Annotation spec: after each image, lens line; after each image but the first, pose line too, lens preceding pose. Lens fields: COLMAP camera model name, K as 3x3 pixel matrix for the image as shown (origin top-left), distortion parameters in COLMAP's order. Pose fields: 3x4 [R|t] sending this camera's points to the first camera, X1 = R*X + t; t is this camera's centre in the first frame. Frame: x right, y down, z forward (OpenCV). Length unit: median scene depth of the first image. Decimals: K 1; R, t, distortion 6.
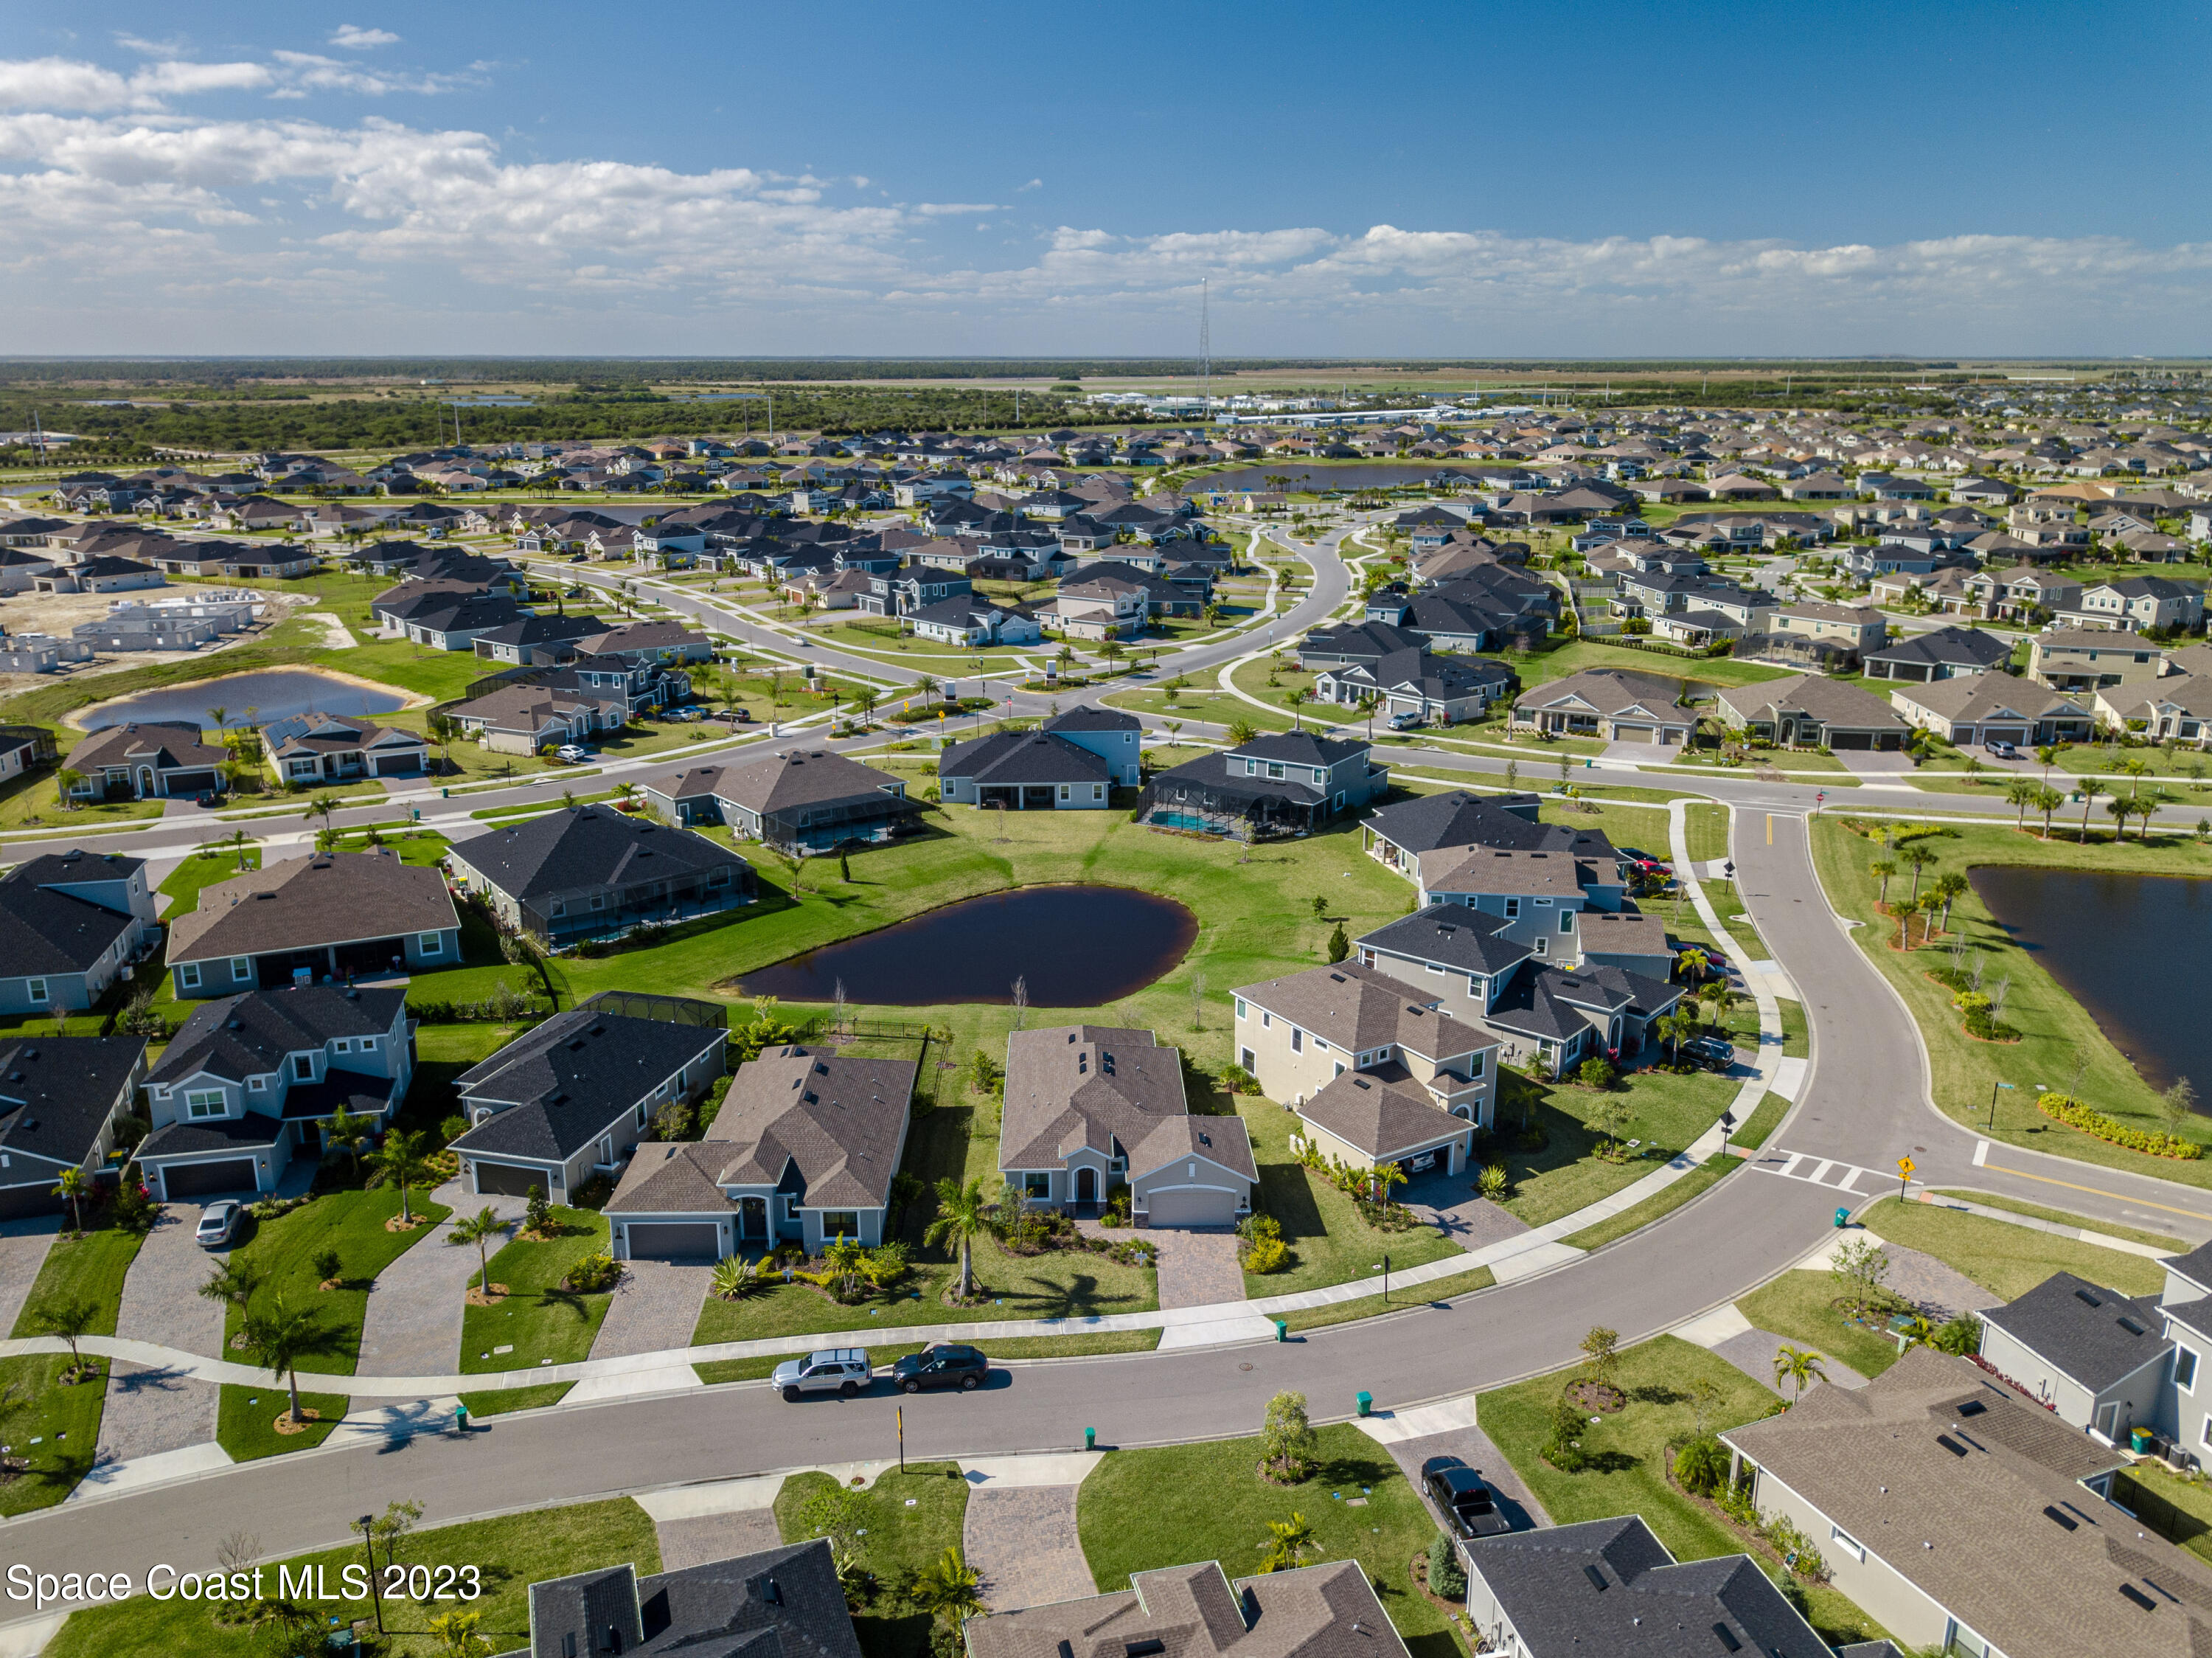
lens RADIAL K [[1715.2, 0, 1119.2], [0, 1715.2, 832.6], [0, 0, 1]] dist [0.012344, -0.012968]
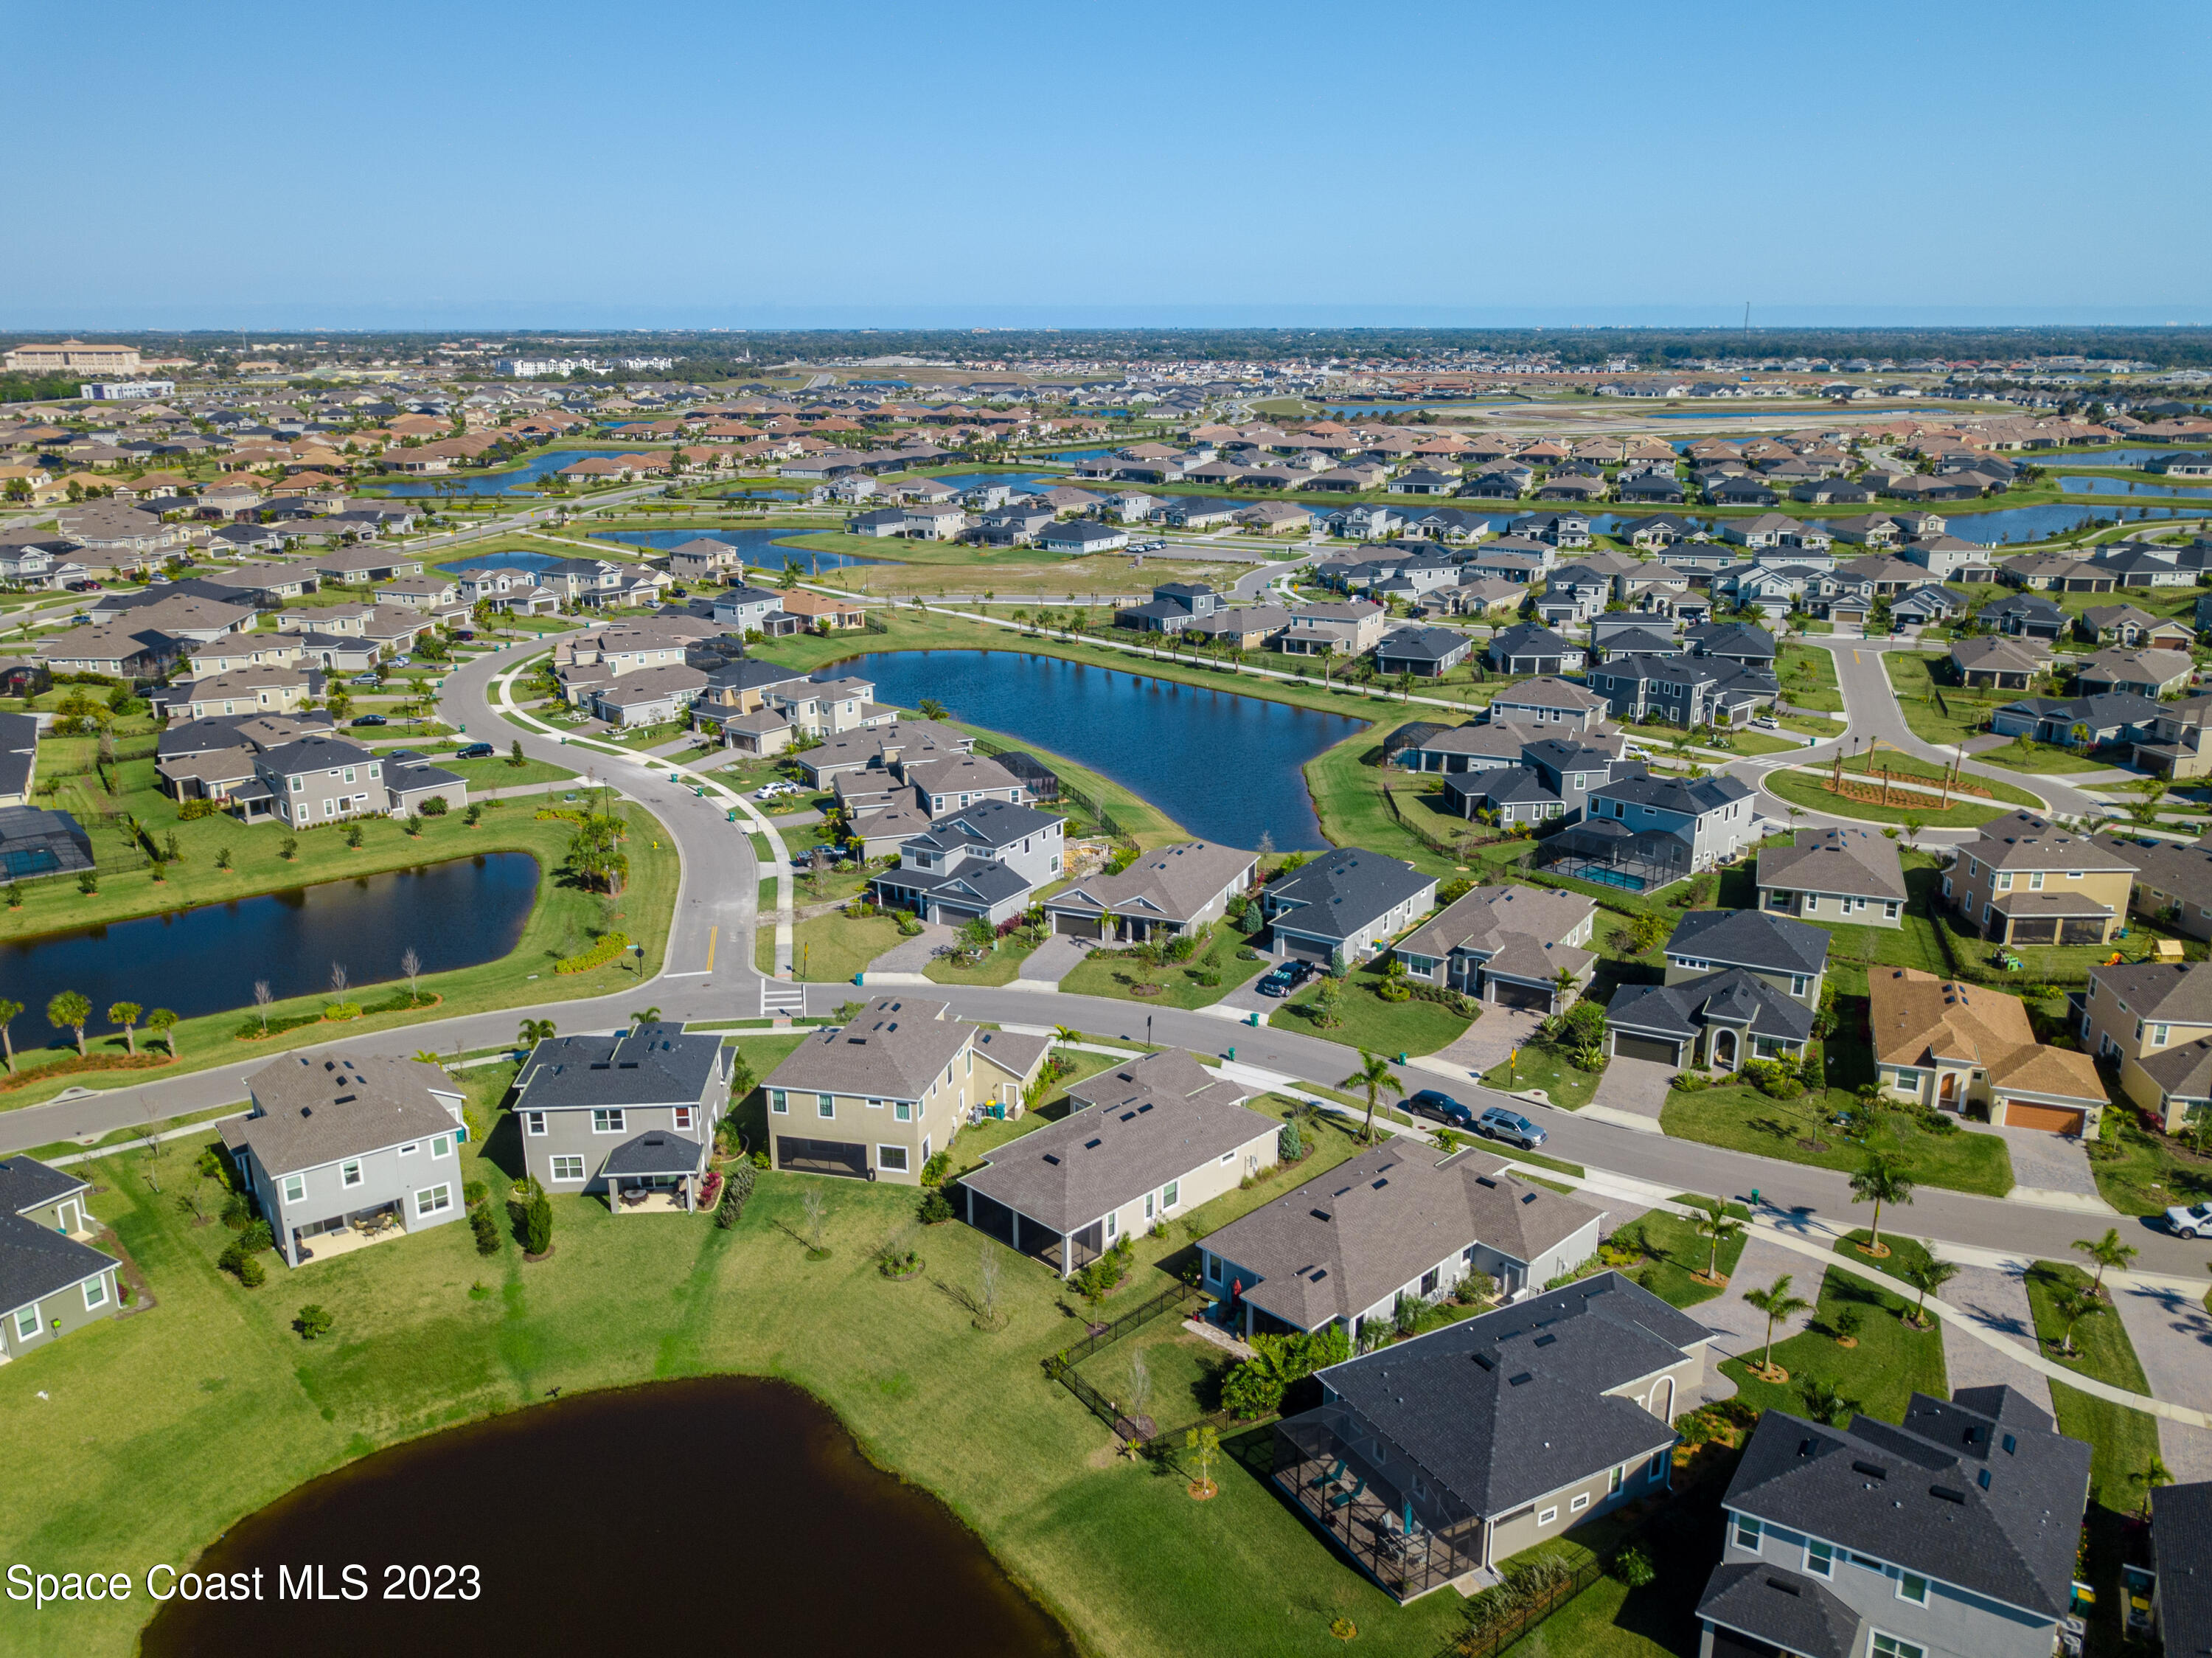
lens RADIAL K [[1715.2, 0, 1090.2], [0, 1715.2, 826.3], [0, 0, 1]] dist [0.012344, -0.012968]
pose [[-0.686610, -0.202825, 0.698162, -0.815534], [0.200987, 0.869919, 0.450384, -0.578394], [-0.698693, 0.449560, -0.556529, 1.779053]]
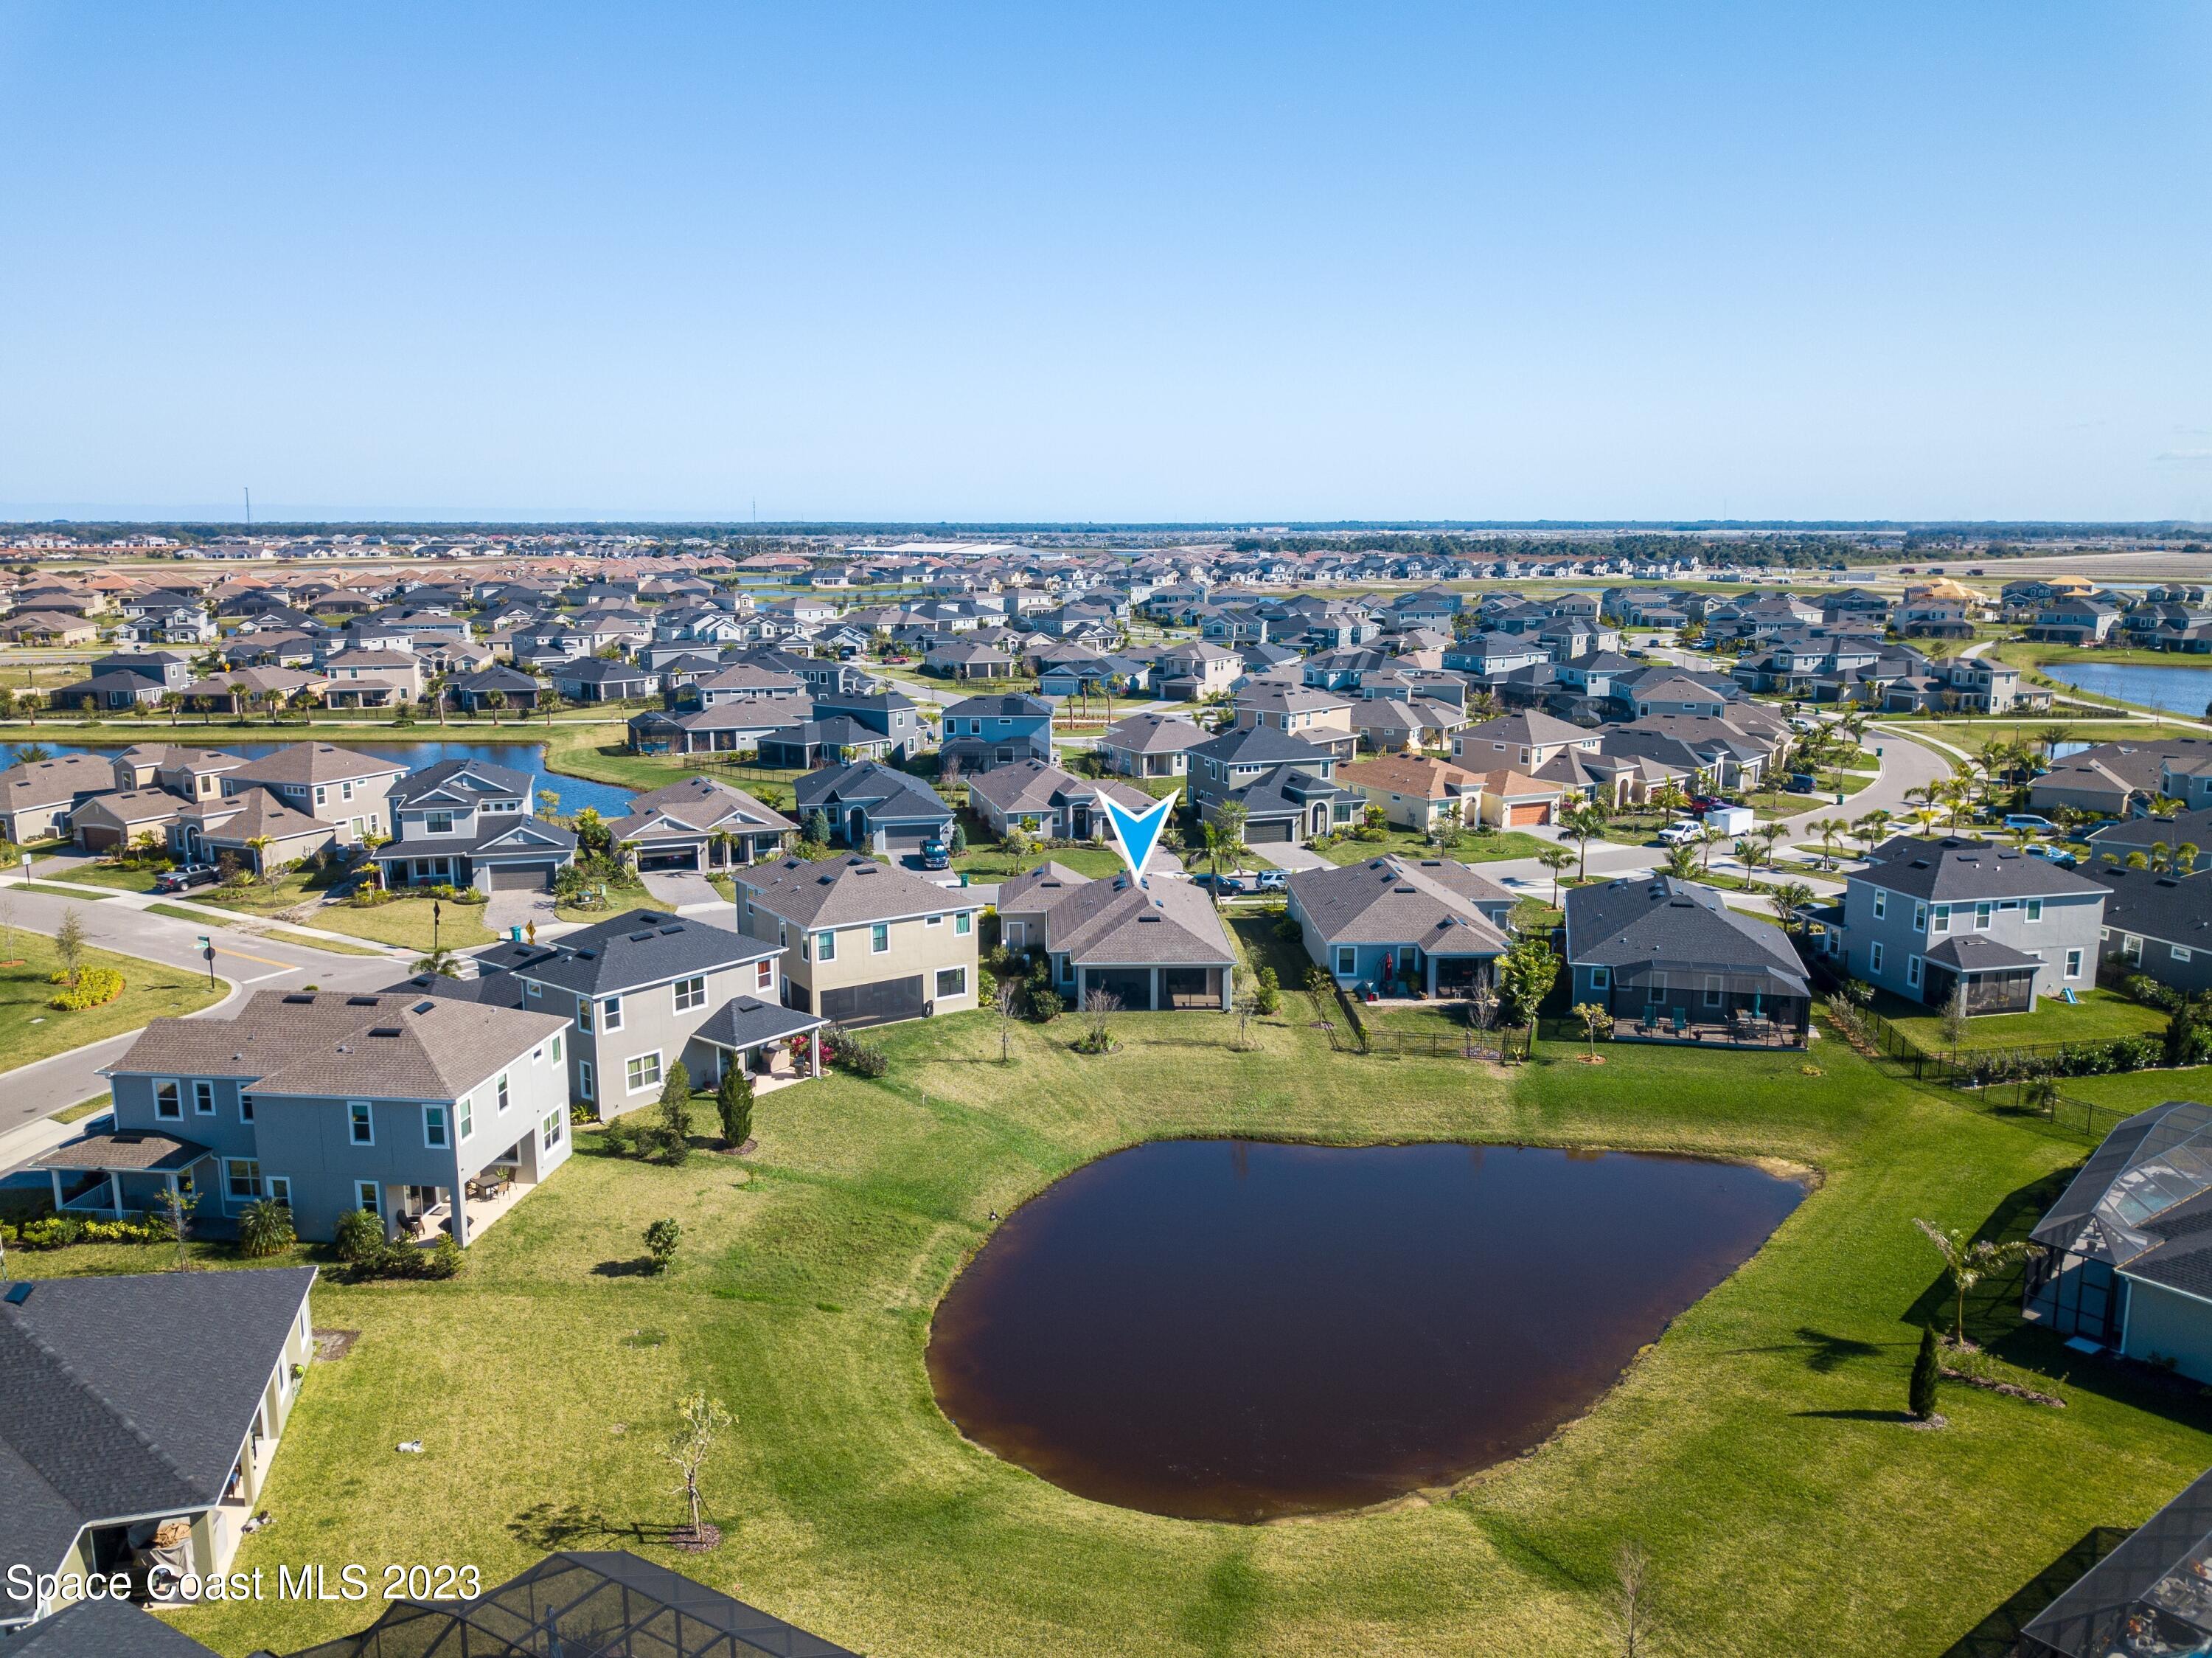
lens RADIAL K [[1732.8, 0, 1089.9], [0, 1732.8, 801.4], [0, 0, 1]] dist [0.025366, -0.030852]
pose [[-0.999992, -0.000968, -0.003971, 0.019078], [-0.002557, 0.906136, 0.422978, -0.411038], [0.003189, 0.422985, -0.906131, 2.249842]]
